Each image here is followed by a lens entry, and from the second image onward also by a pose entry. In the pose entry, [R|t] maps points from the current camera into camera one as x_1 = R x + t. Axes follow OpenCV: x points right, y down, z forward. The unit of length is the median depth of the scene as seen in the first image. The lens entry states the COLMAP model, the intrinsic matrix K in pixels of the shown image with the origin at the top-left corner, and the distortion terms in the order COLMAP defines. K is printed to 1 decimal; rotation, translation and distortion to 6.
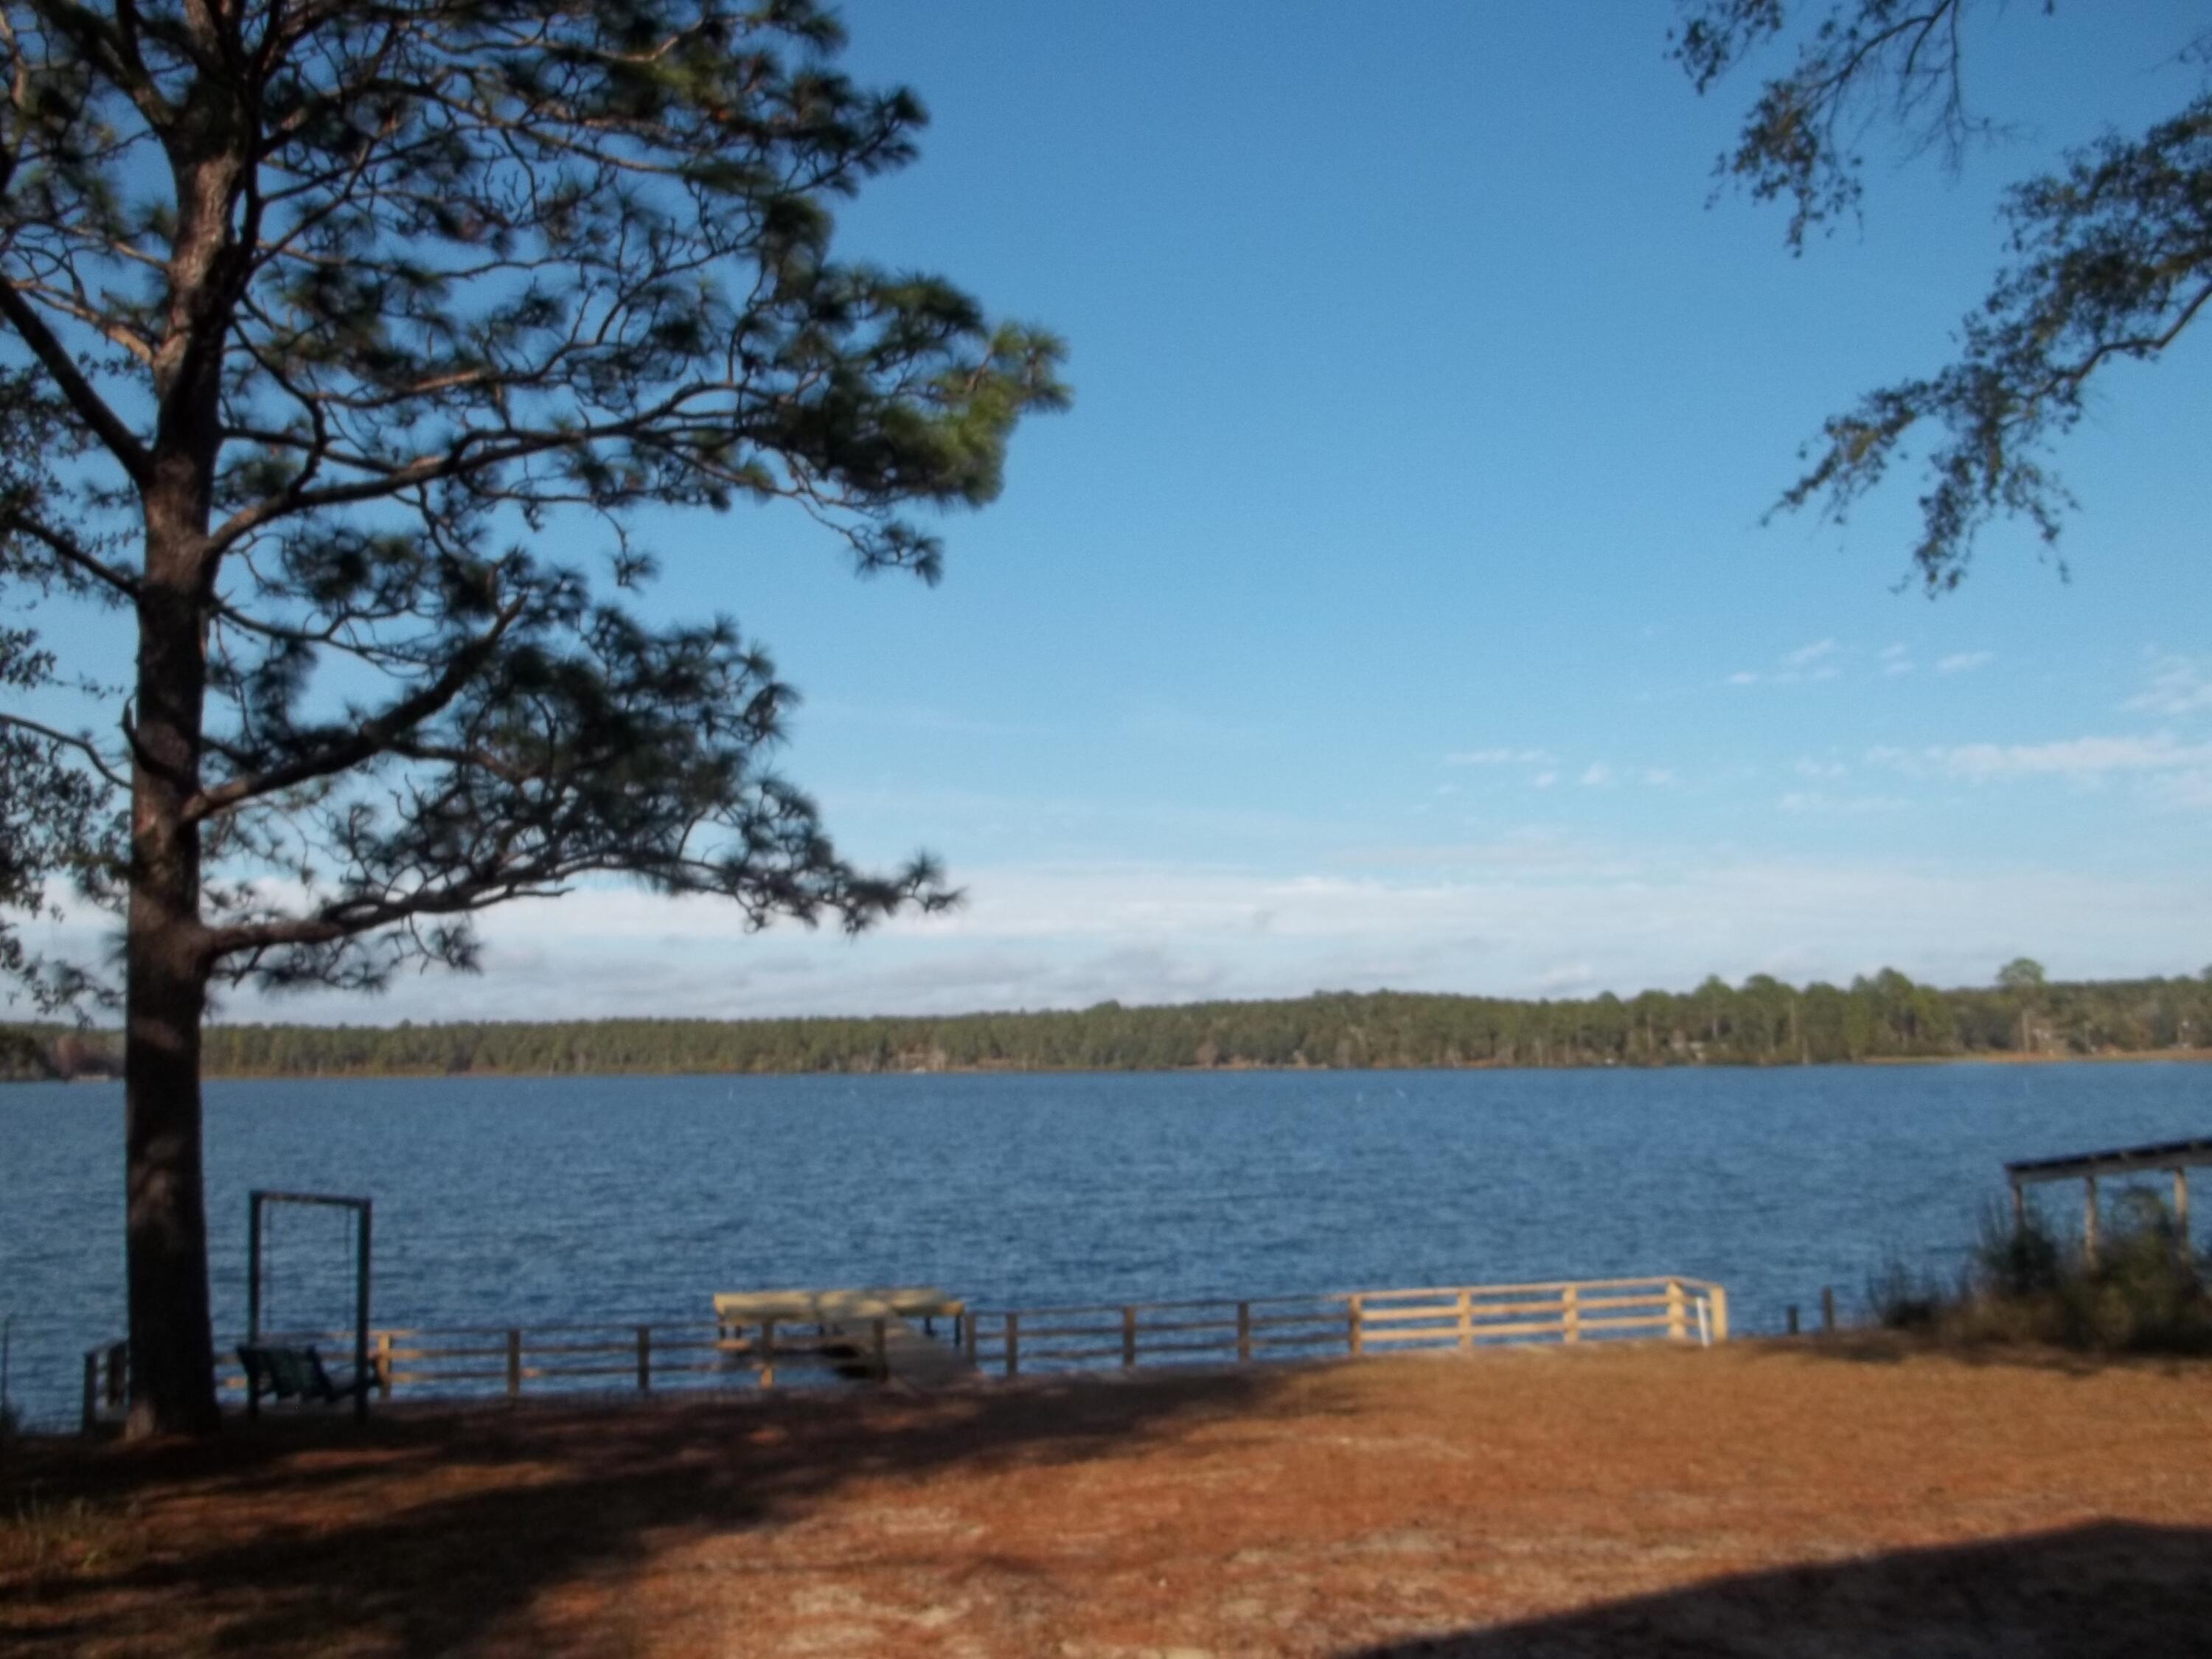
lens RADIAL K [[2168.8, 0, 1097.1], [0, 2168.8, 826.8], [0, 0, 1]] dist [-0.108732, 0.152406]
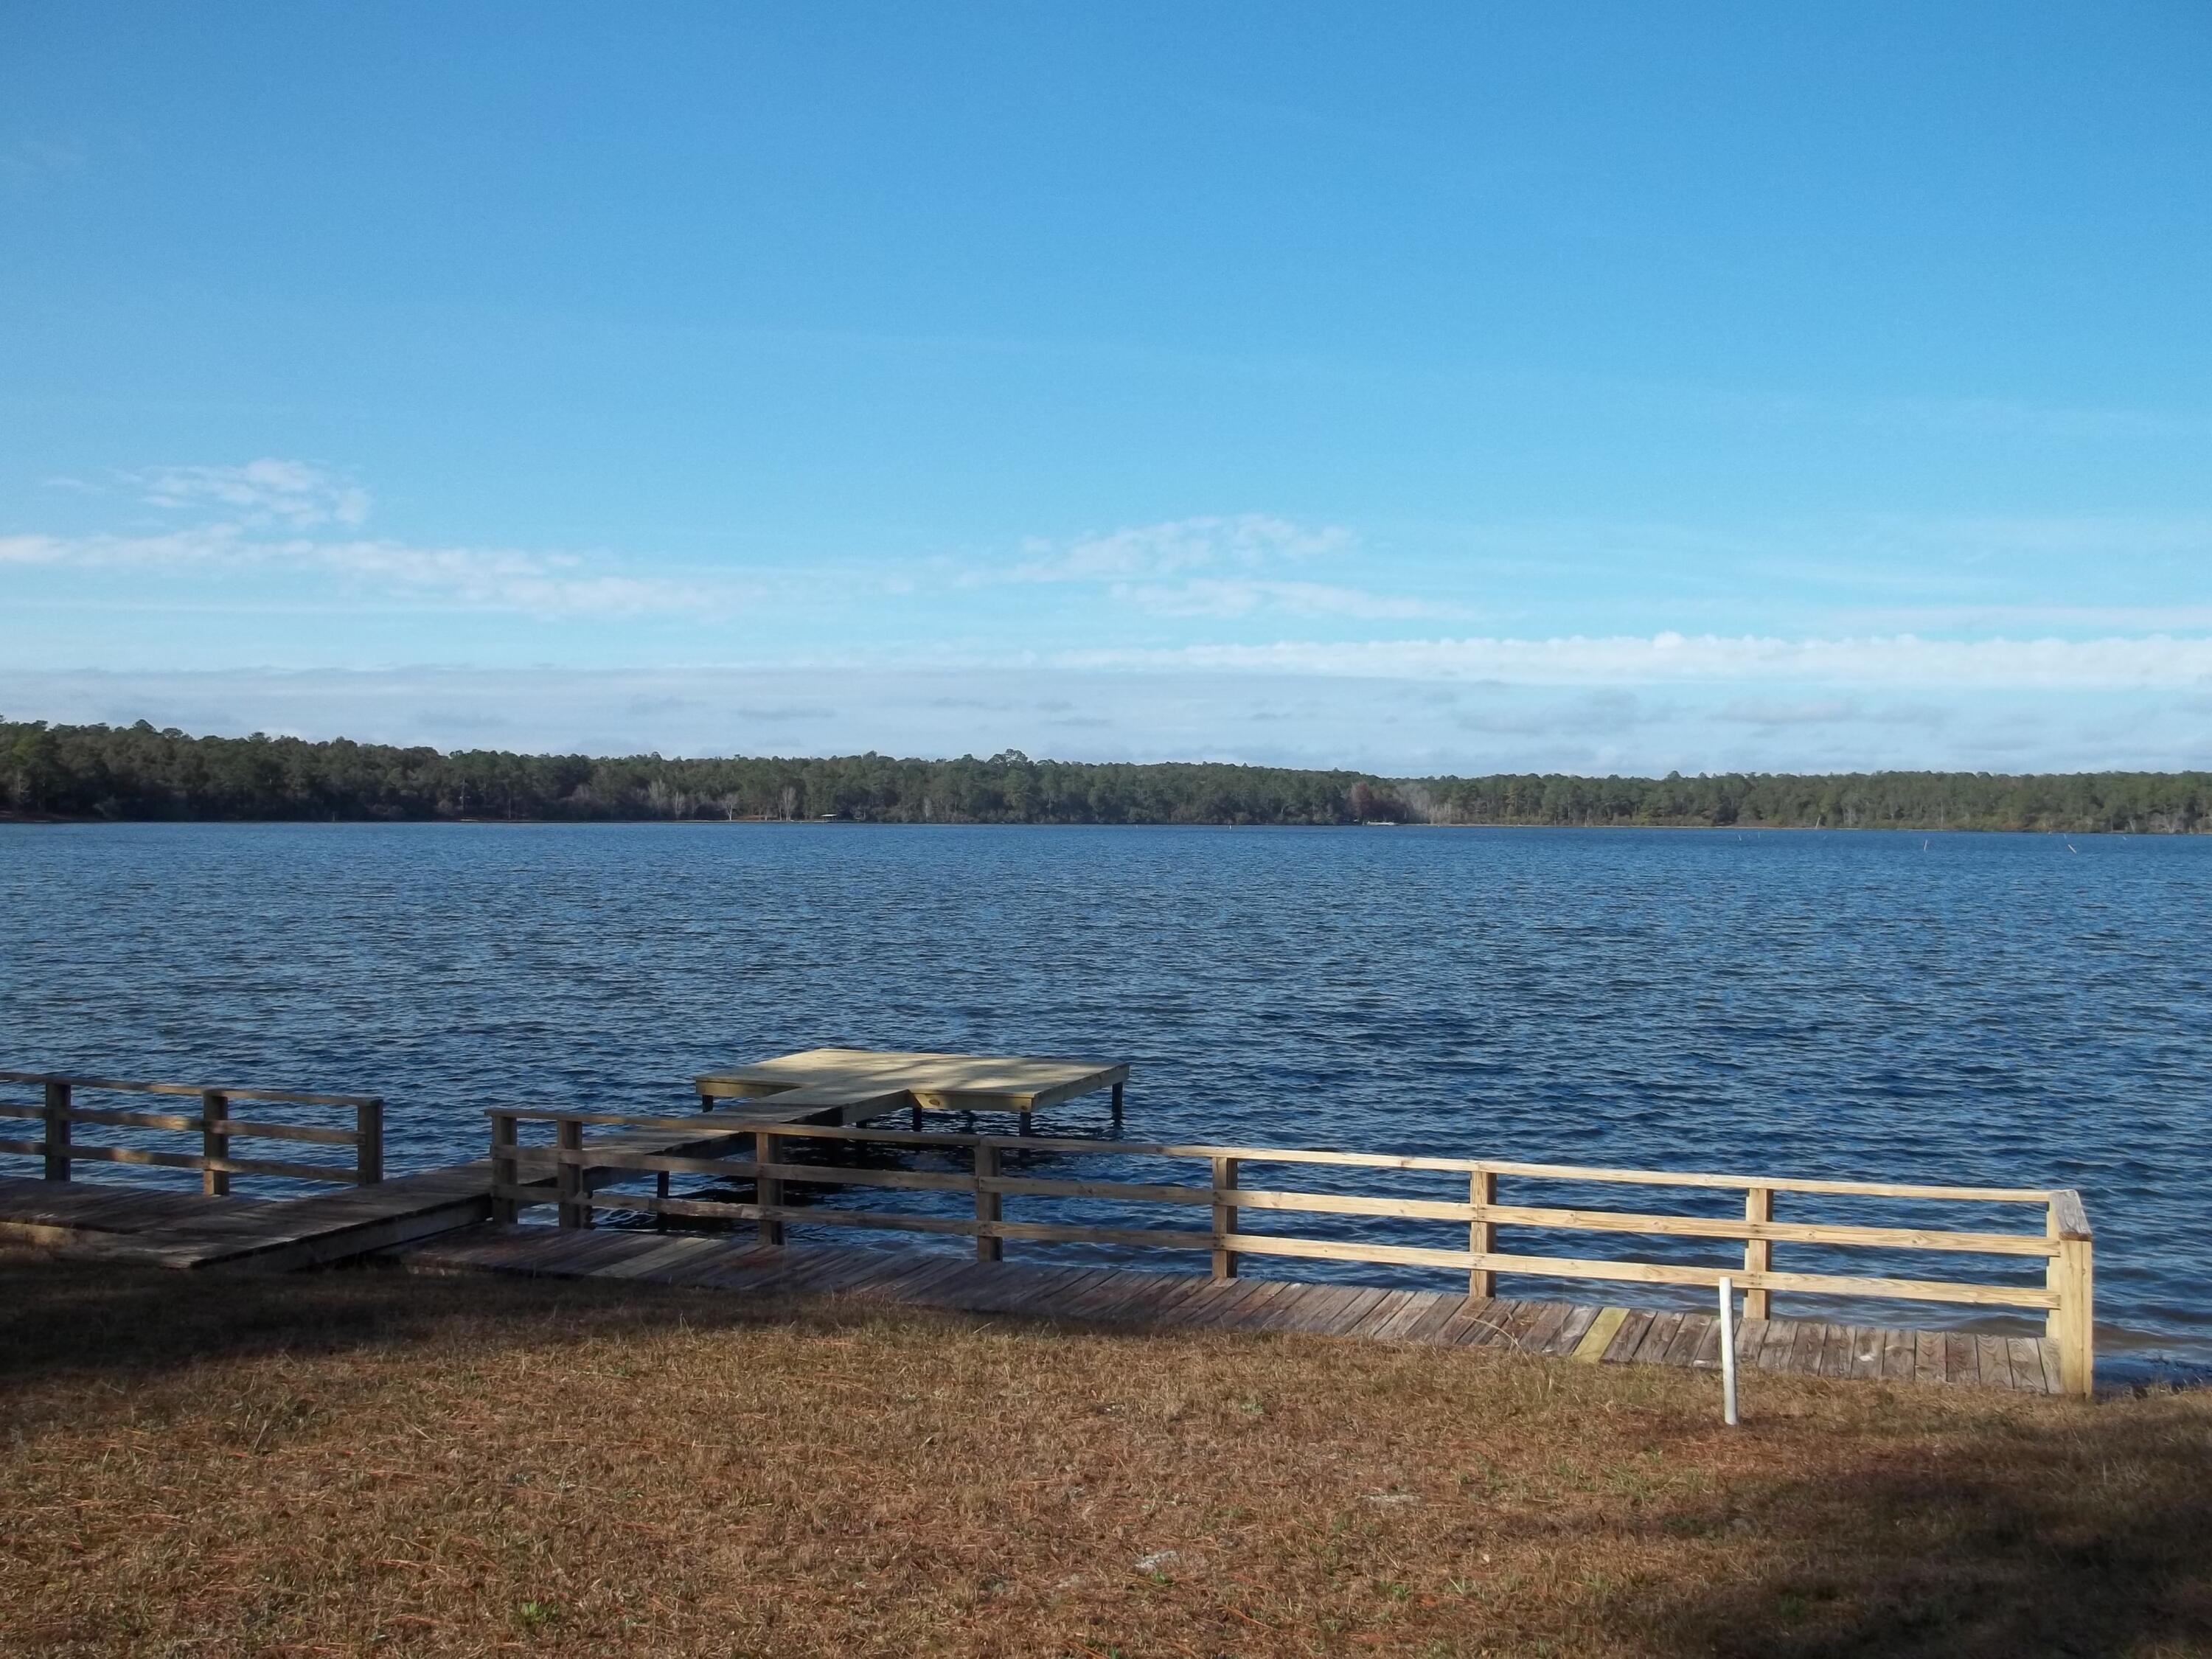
lens RADIAL K [[2168.8, 0, 1097.1], [0, 2168.8, 826.8], [0, 0, 1]] dist [-0.108732, 0.152406]
pose [[0.833588, 0.024371, -0.551849, 0.351812], [0.038357, 0.994061, 0.101839, 0.101736], [0.551054, -0.106059, 0.827702, 0.618011]]
